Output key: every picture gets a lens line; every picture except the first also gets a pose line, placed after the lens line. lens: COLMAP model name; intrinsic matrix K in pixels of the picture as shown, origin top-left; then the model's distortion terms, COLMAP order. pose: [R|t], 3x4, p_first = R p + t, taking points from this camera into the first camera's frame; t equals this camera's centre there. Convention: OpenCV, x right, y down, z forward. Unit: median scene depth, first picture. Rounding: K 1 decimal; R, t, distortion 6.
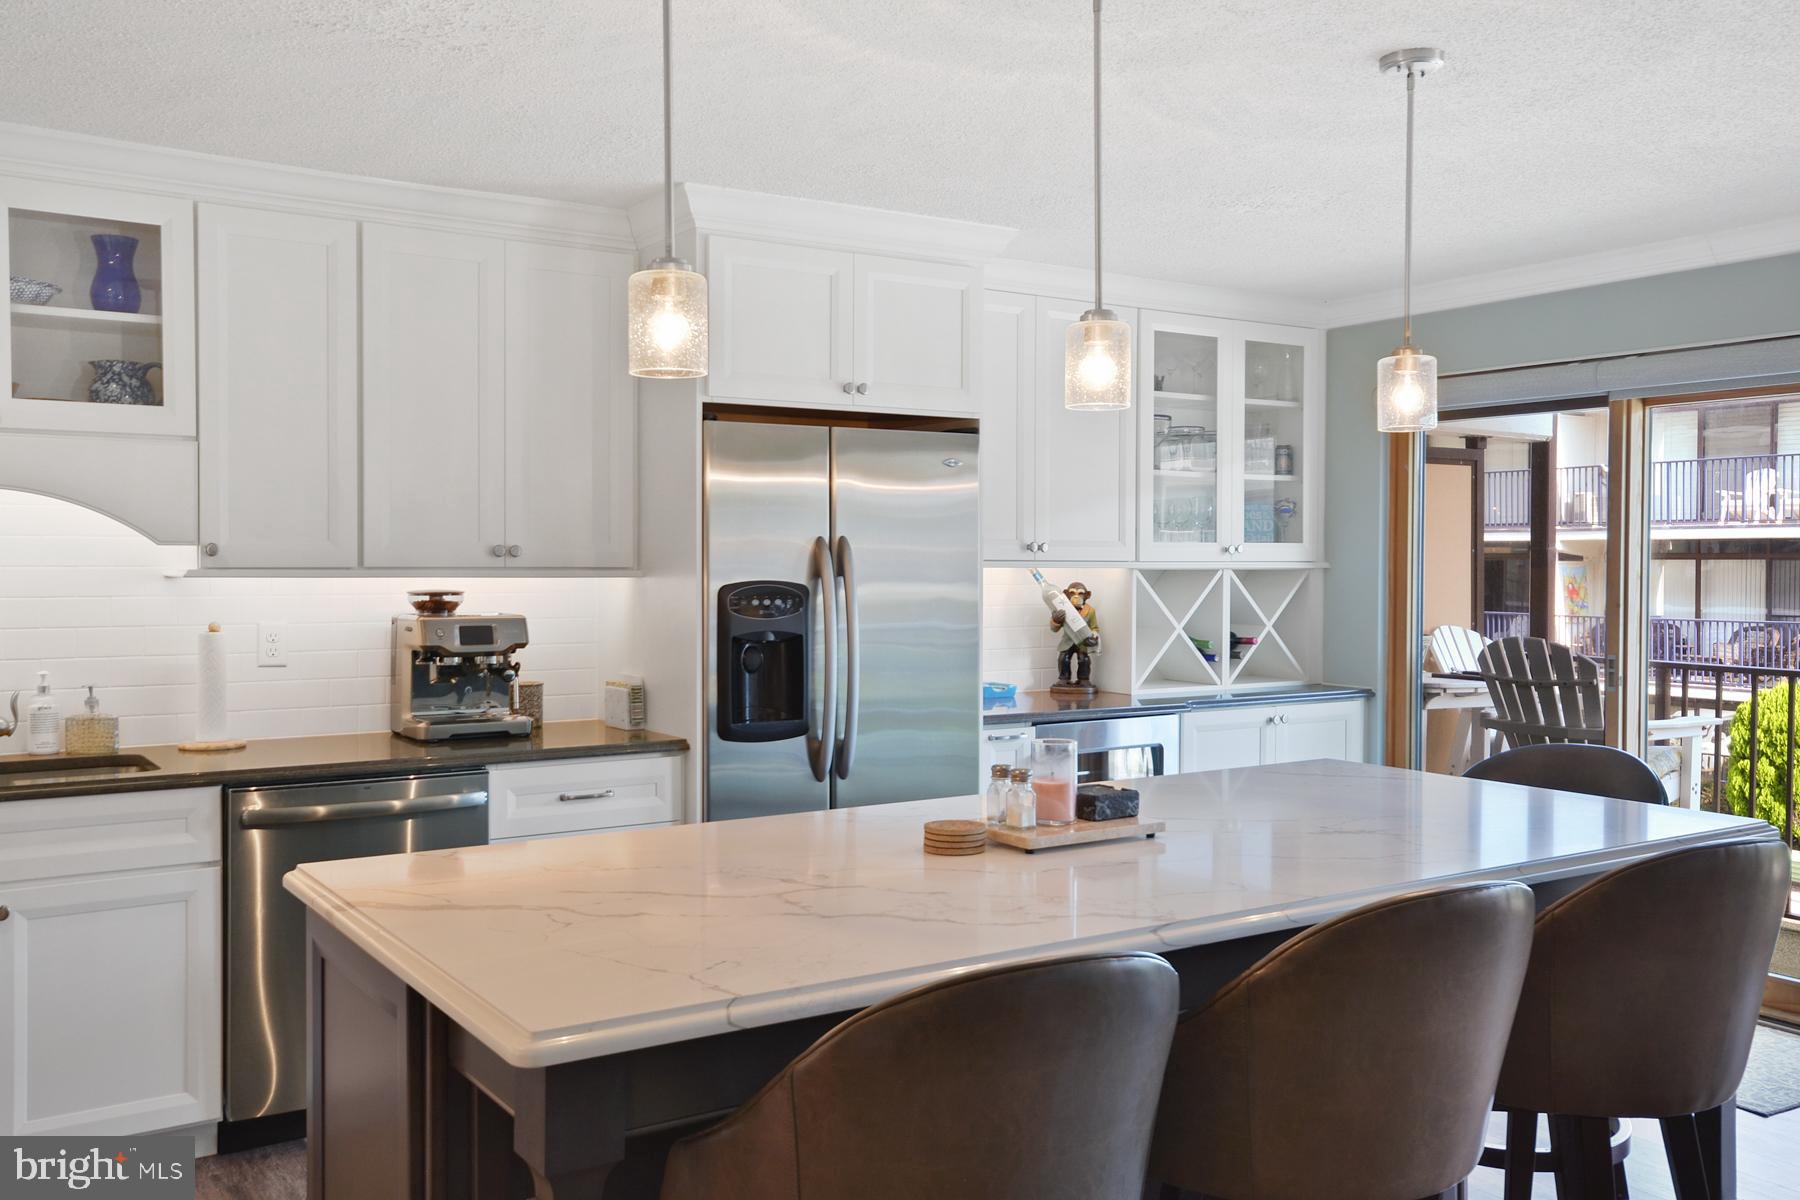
lens RADIAL K [[1561.2, 0, 900.0], [0, 1561.2, 600.0], [0, 0, 1]] dist [0.029946, 0.004501]
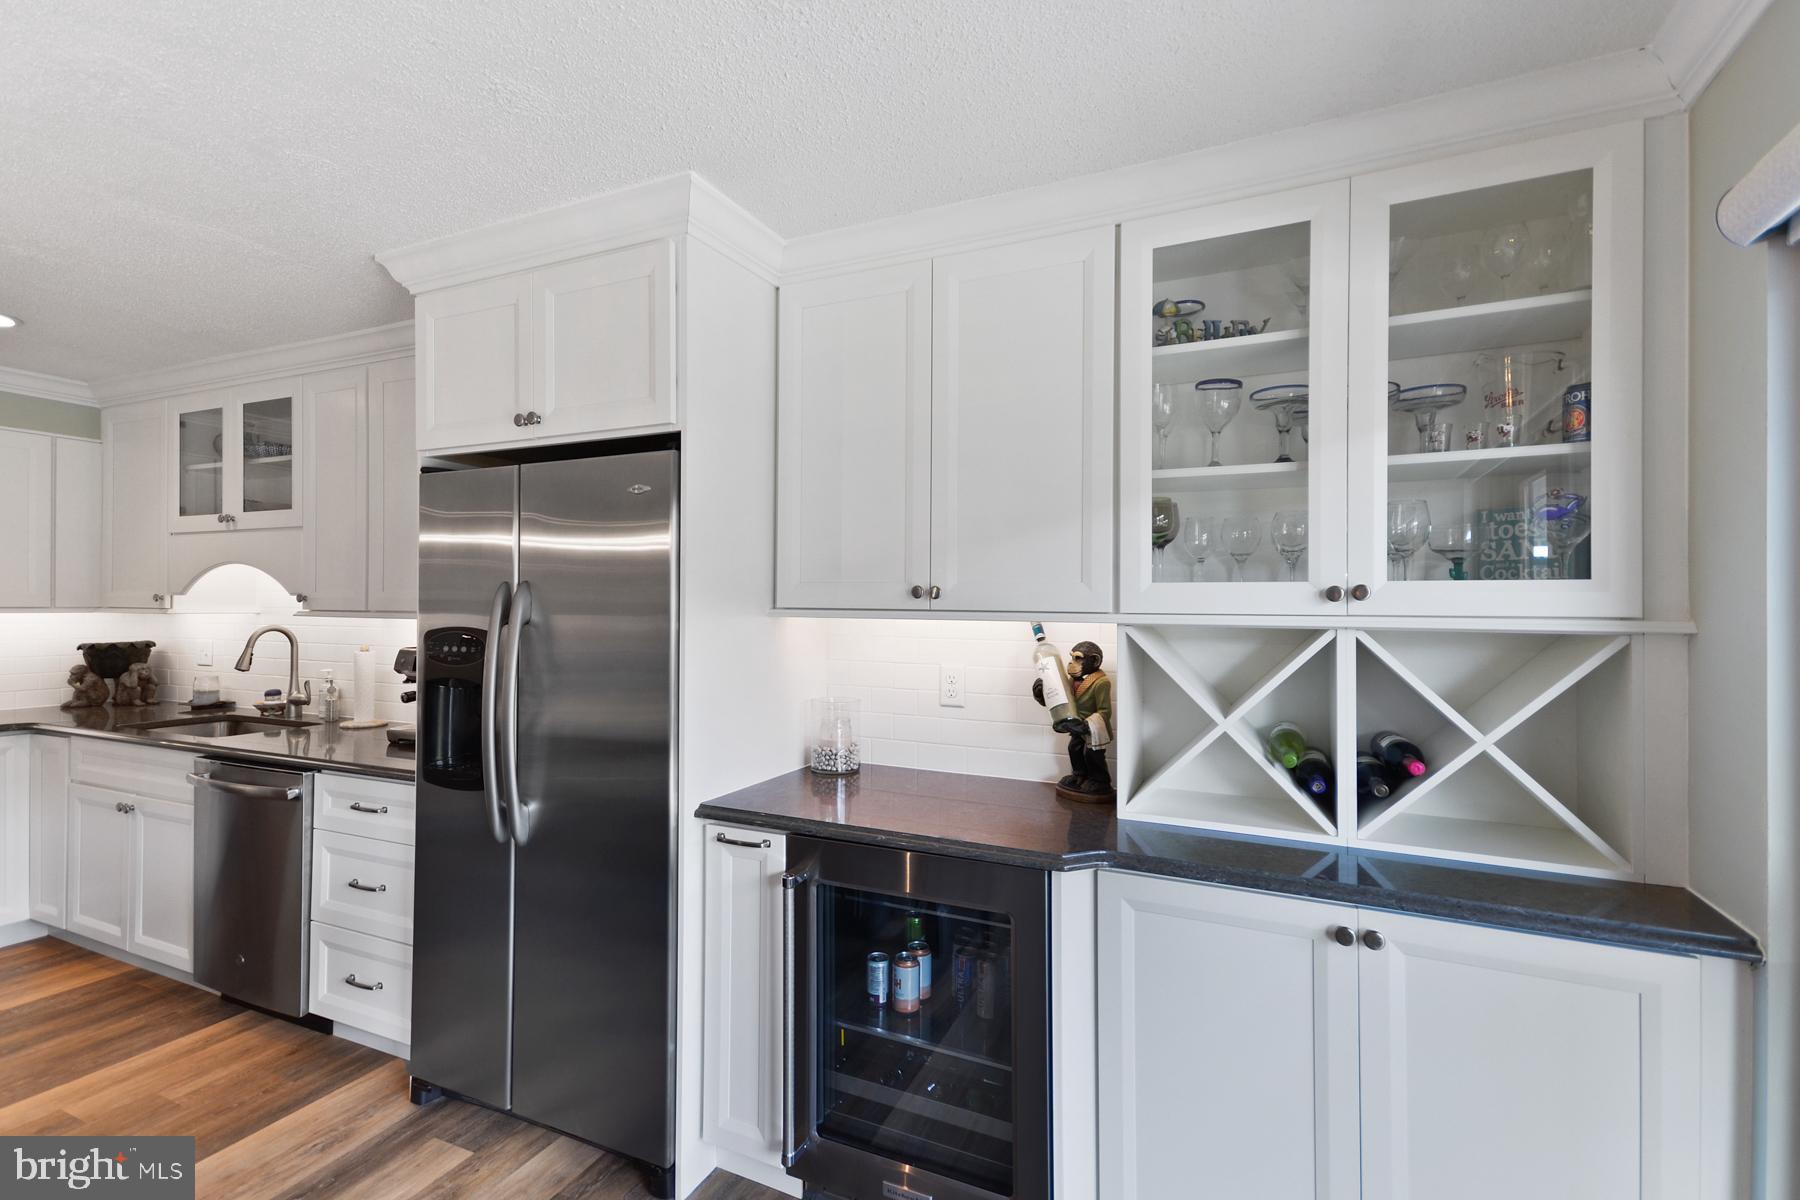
lens RADIAL K [[823.0, 0, 901.5], [0, 823.0, 591.1], [0, 0, 1]] dist [0.020135, -0.006111]
pose [[0.523155, -0.008452, -0.852196, 0.501589], [-0.024043, 0.999406, -0.024672, -0.028991], [0.851898, 0.033397, 0.522641, 0.948380]]
